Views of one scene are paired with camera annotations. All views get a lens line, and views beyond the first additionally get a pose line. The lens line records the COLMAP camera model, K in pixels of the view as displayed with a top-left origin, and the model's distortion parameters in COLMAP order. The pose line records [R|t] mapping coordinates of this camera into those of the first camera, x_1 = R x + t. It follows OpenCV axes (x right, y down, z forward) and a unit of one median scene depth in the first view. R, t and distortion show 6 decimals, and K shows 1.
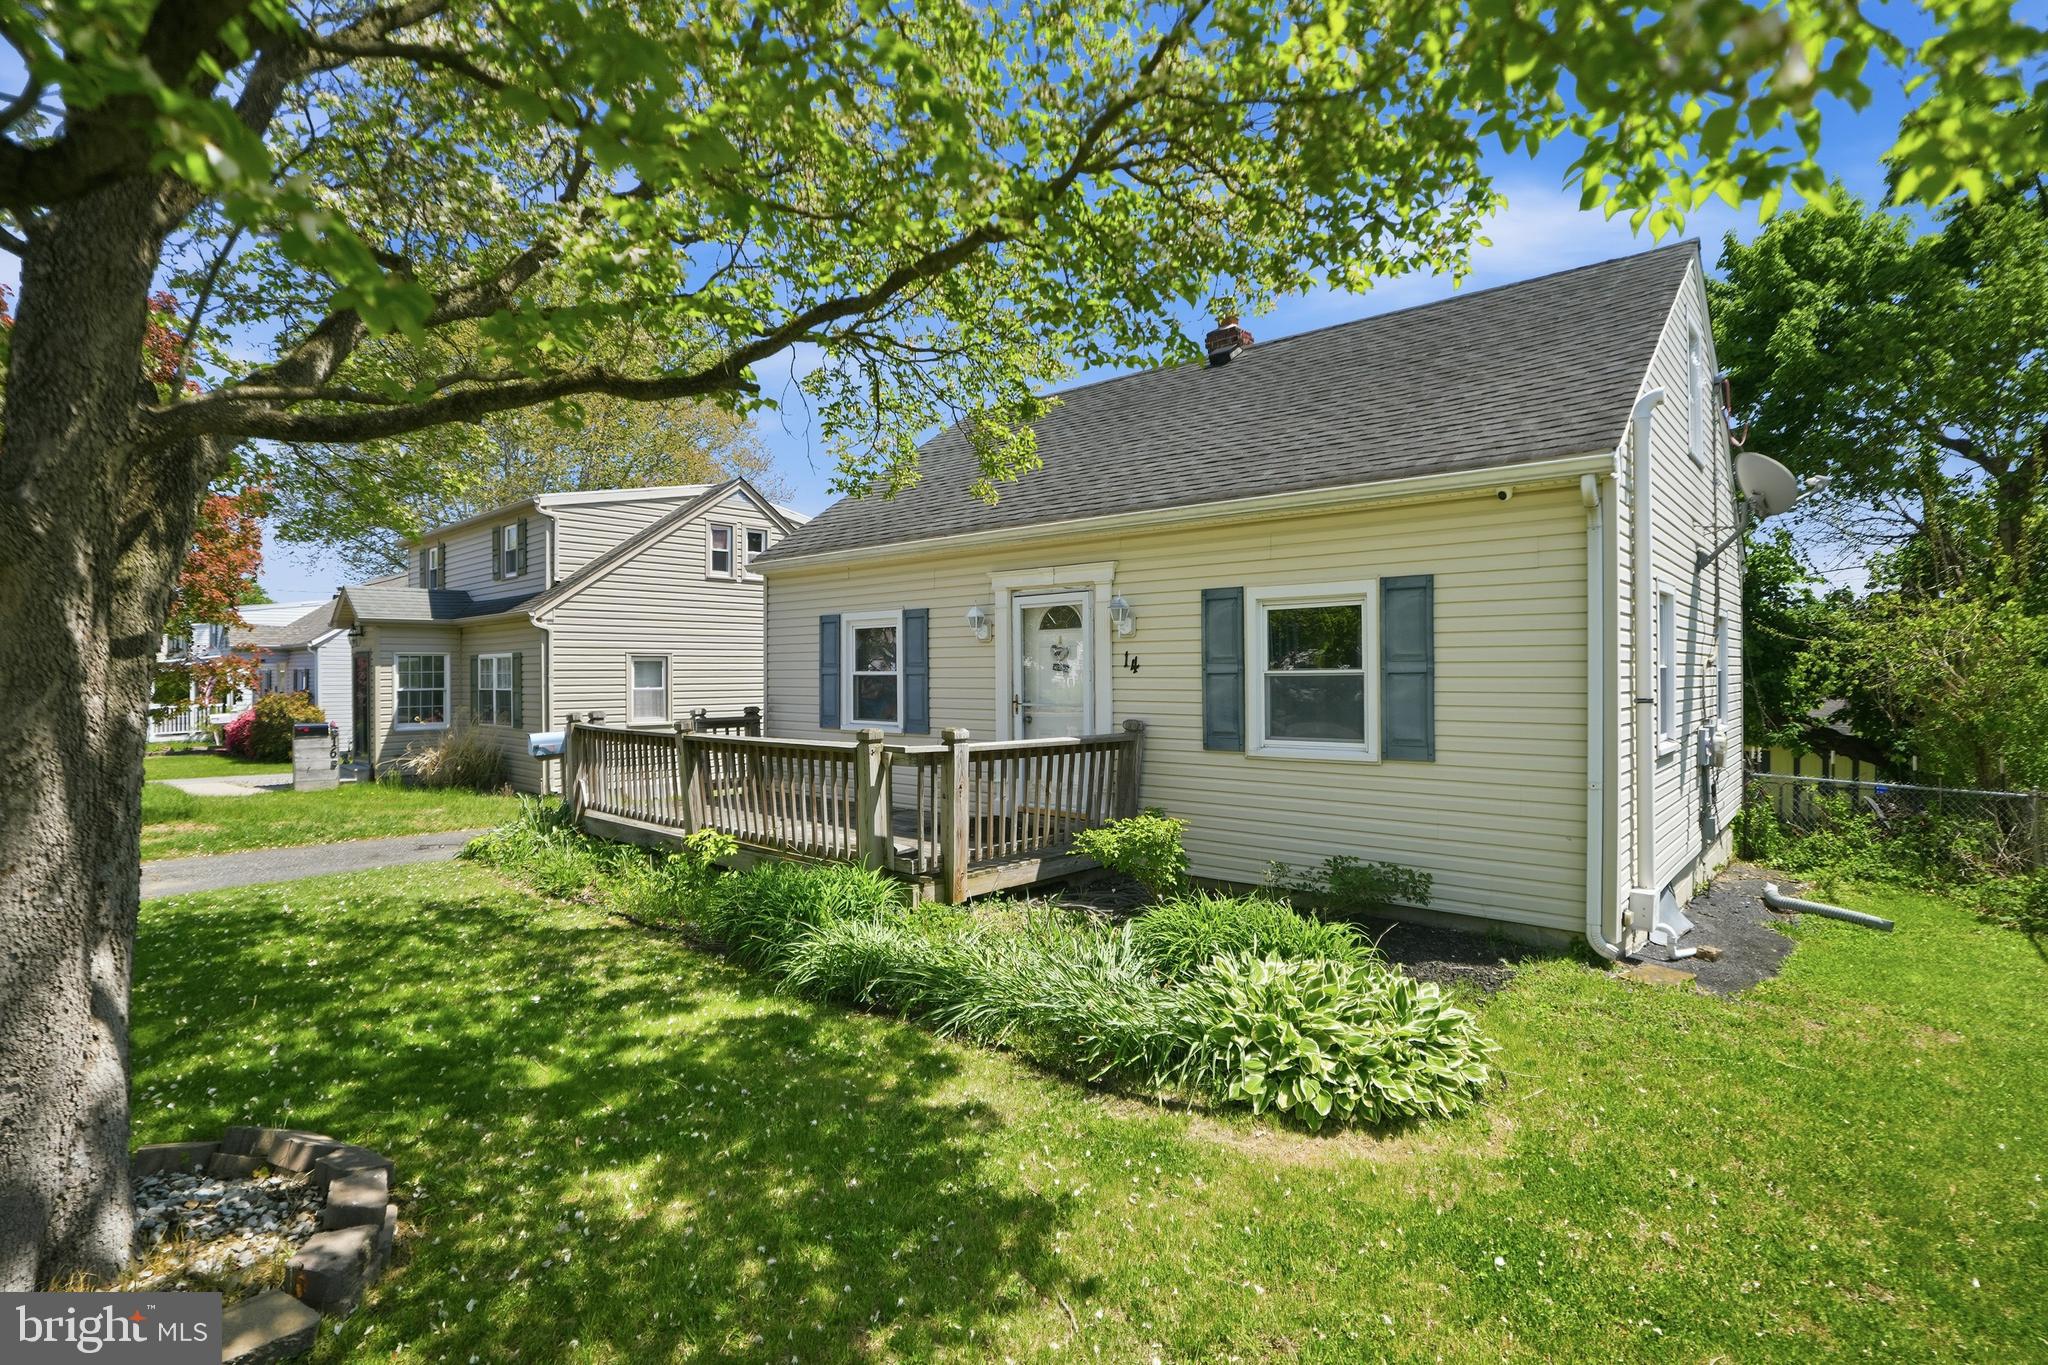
lens RADIAL K [[968.7, 0, 1020.2], [0, 968.7, 678.7], [0, 0, 1]] dist [-0.035184, 0.001186]
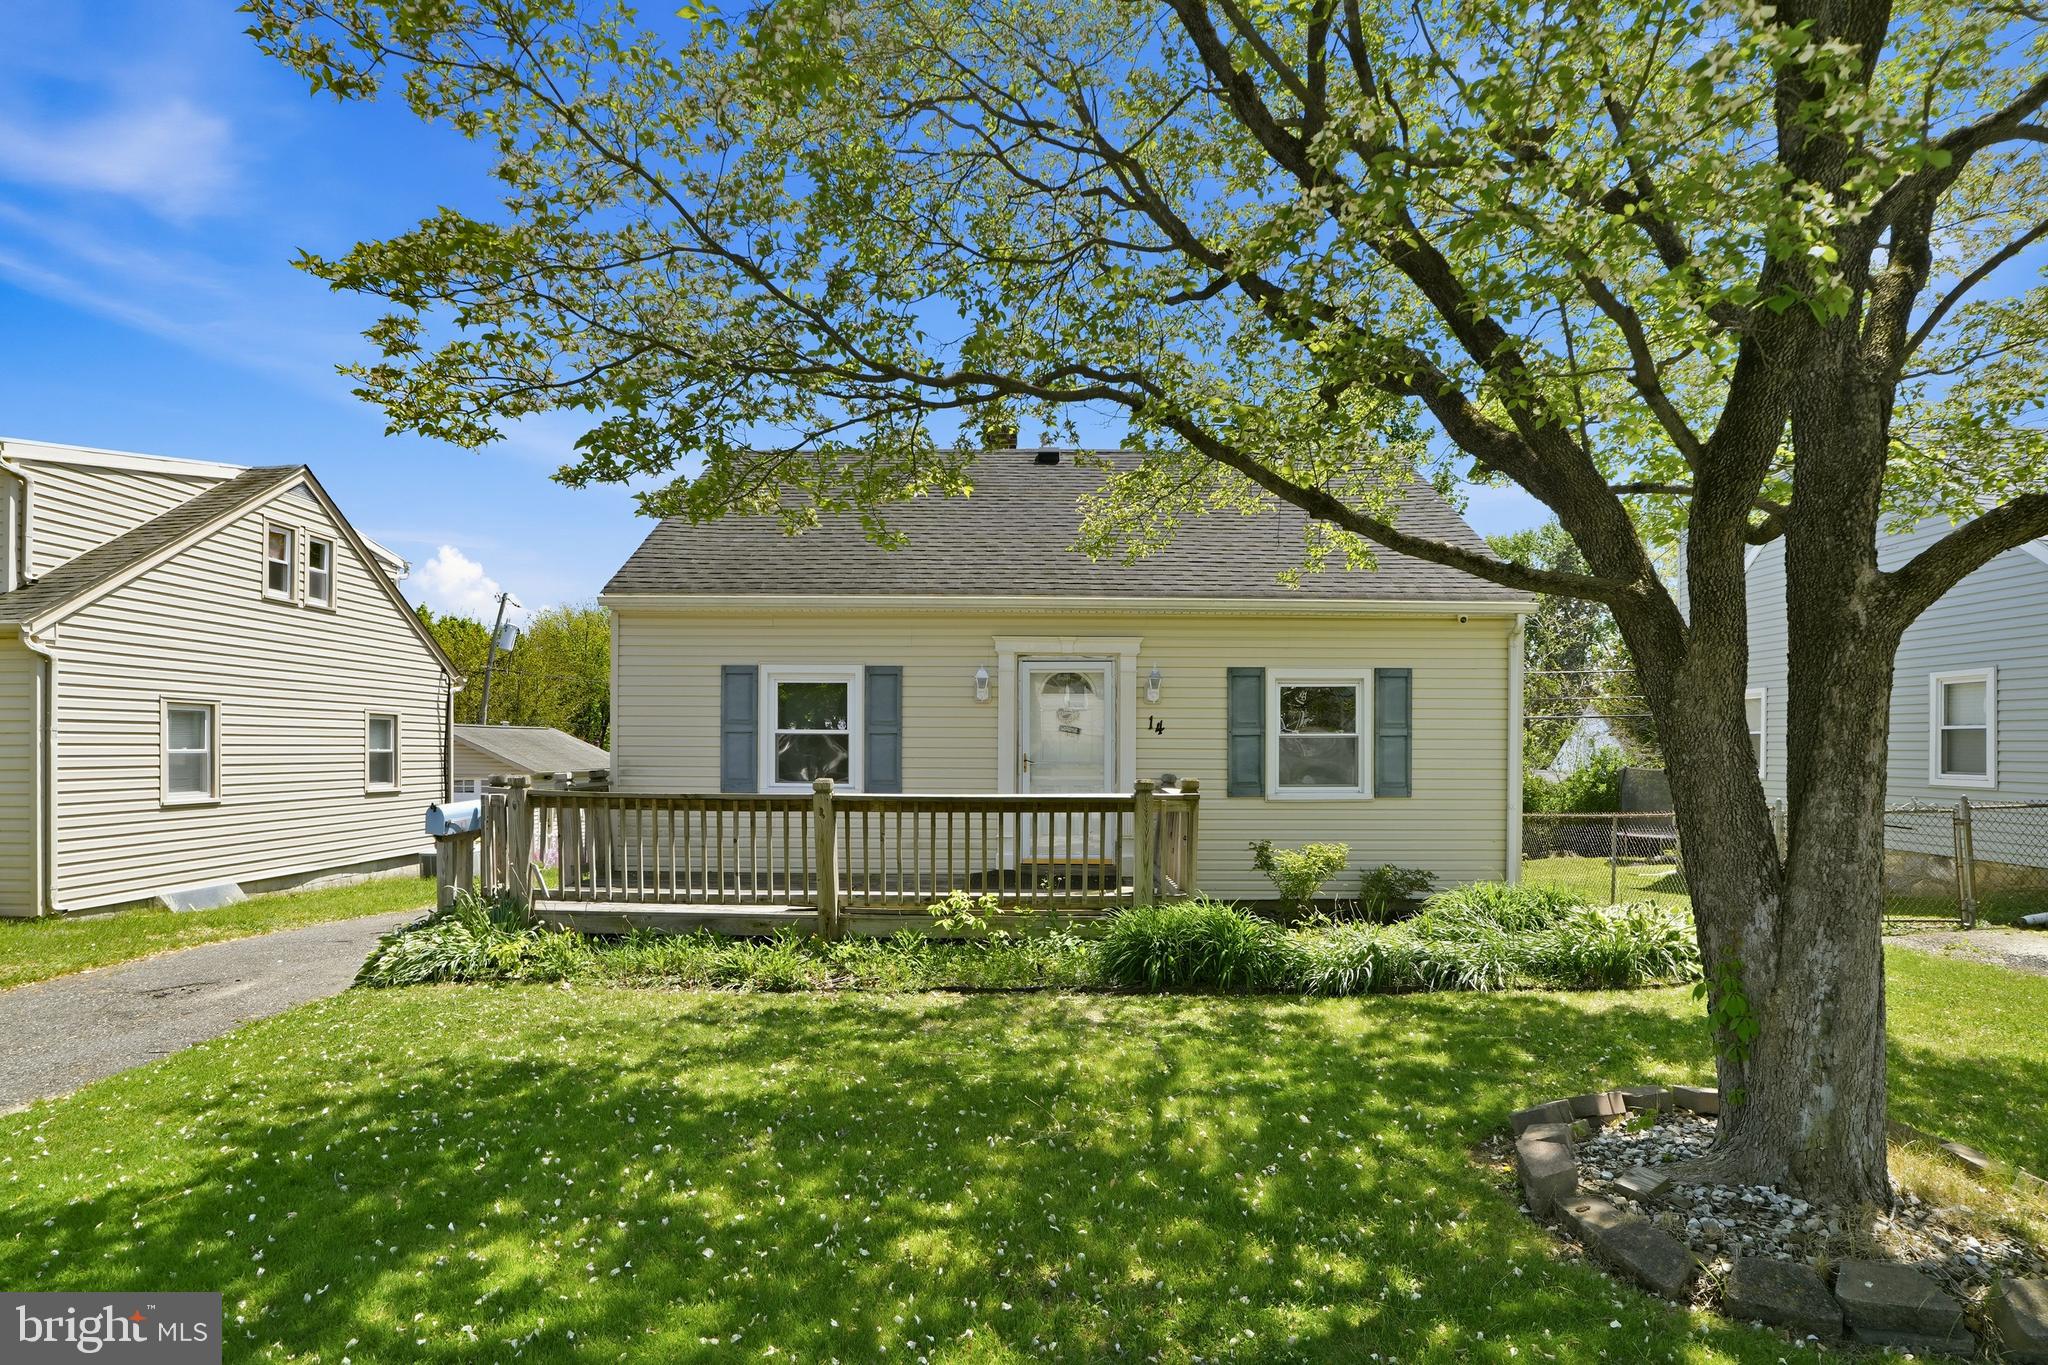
lens RADIAL K [[968.7, 0, 1077.3], [0, 968.7, 729.1], [0, 0, 1]] dist [-0.035184, 0.001186]
pose [[0.751412, 0.023468, 0.659416, -0.758349], [-0.004259, 0.999519, -0.030718, 0.025183], [-0.659820, 0.020273, 0.751150, 0.192472]]
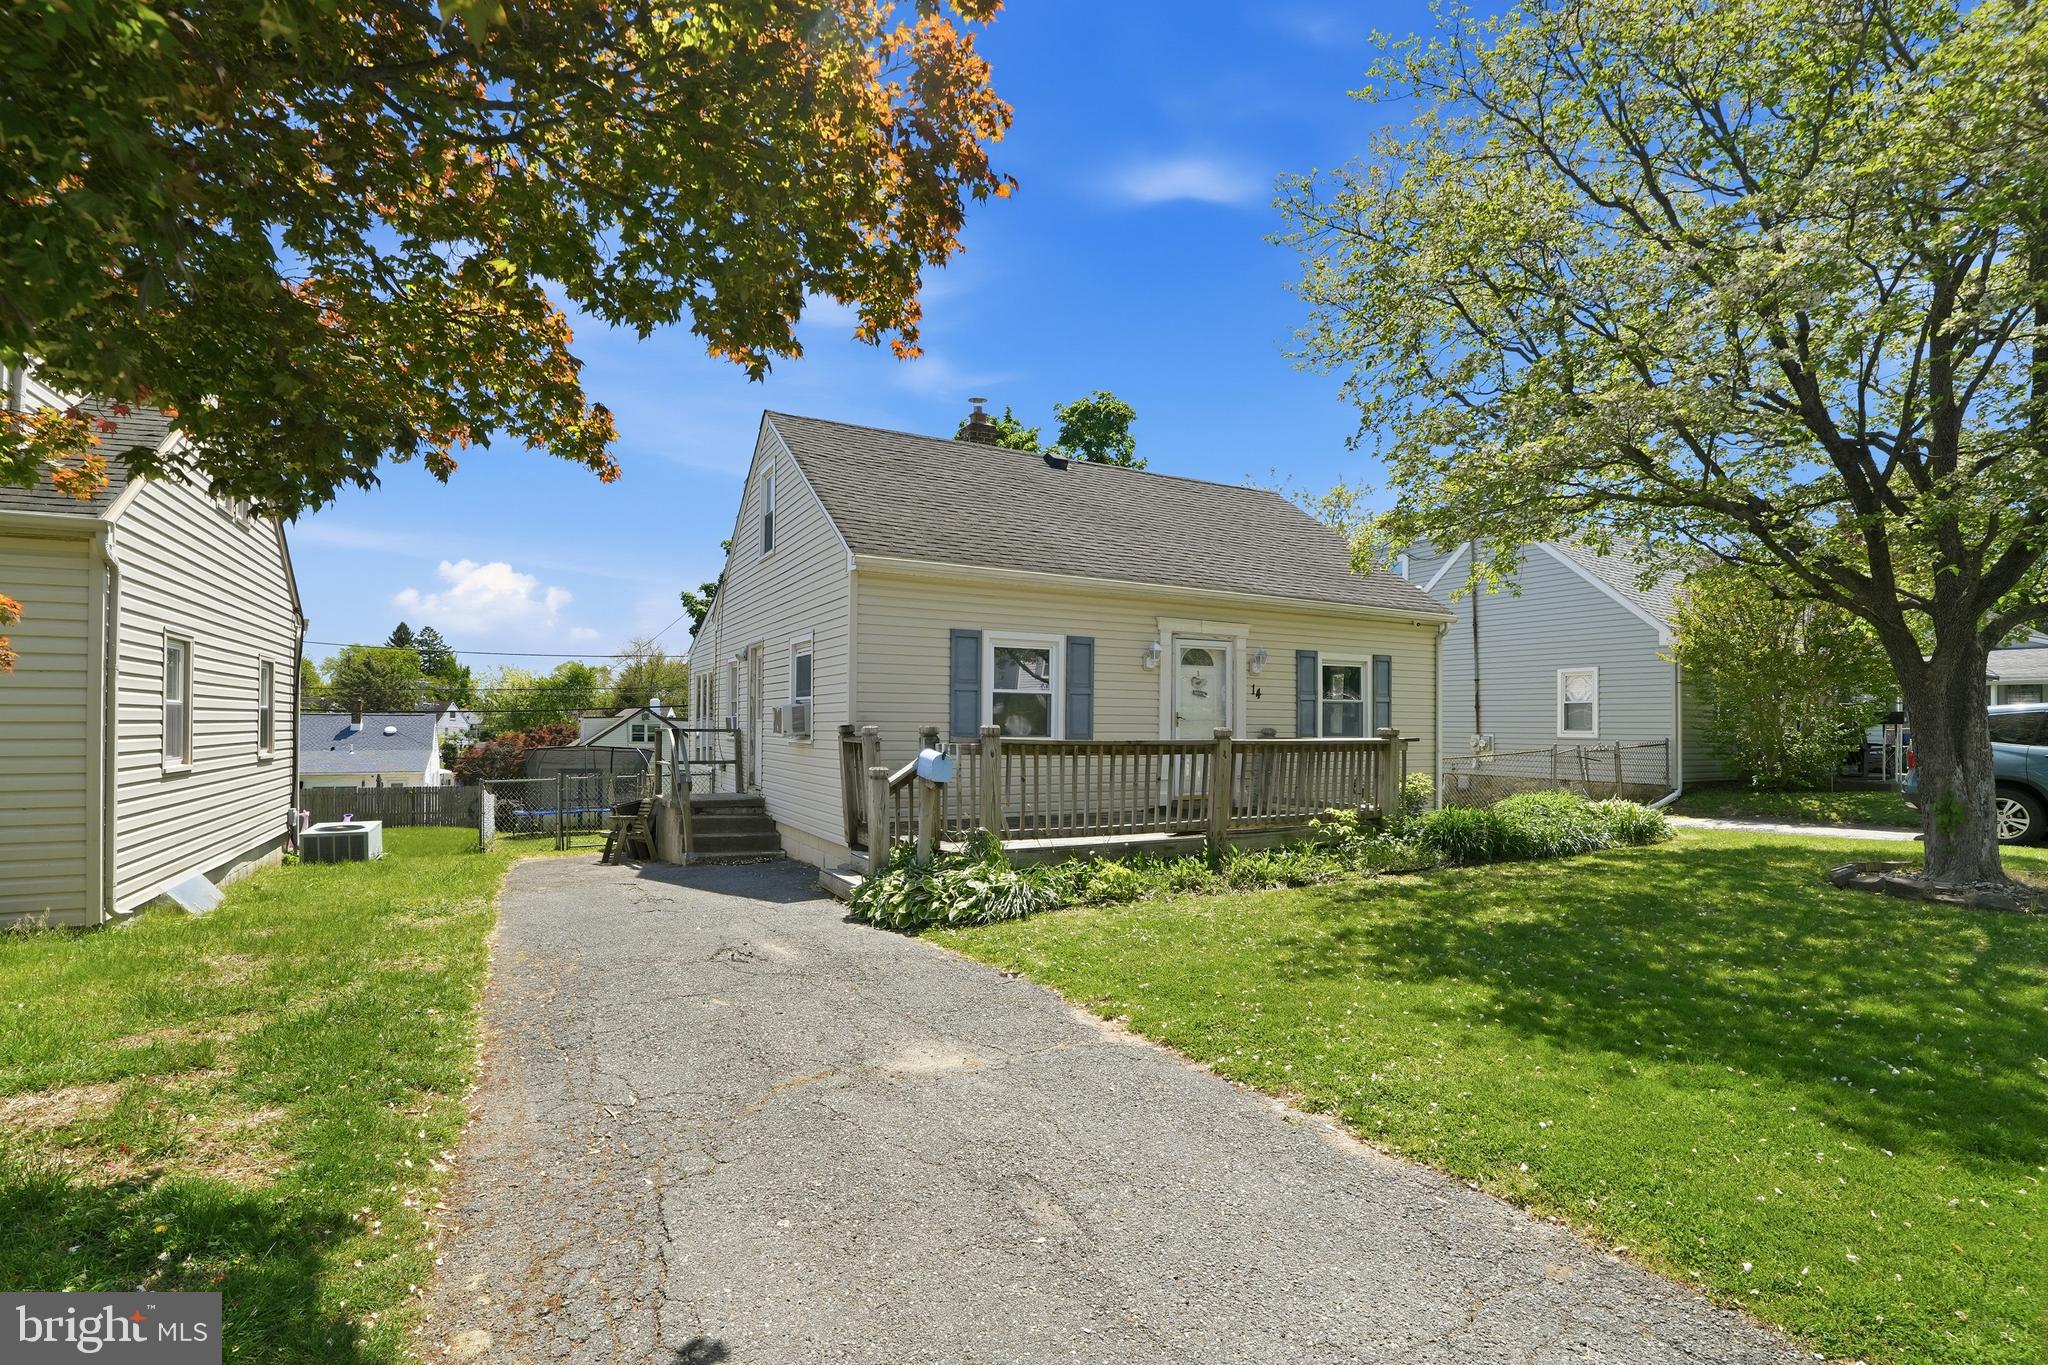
lens RADIAL K [[968.7, 0, 999.6], [0, 968.7, 702.3], [0, 0, 1]] dist [-0.035184, 0.001186]
pose [[0.338446, 0.025753, 0.940633, -1.527972], [-0.005992, 0.999664, -0.025213, 0.043179], [-0.940967, 0.002897, 0.338486, 0.900122]]
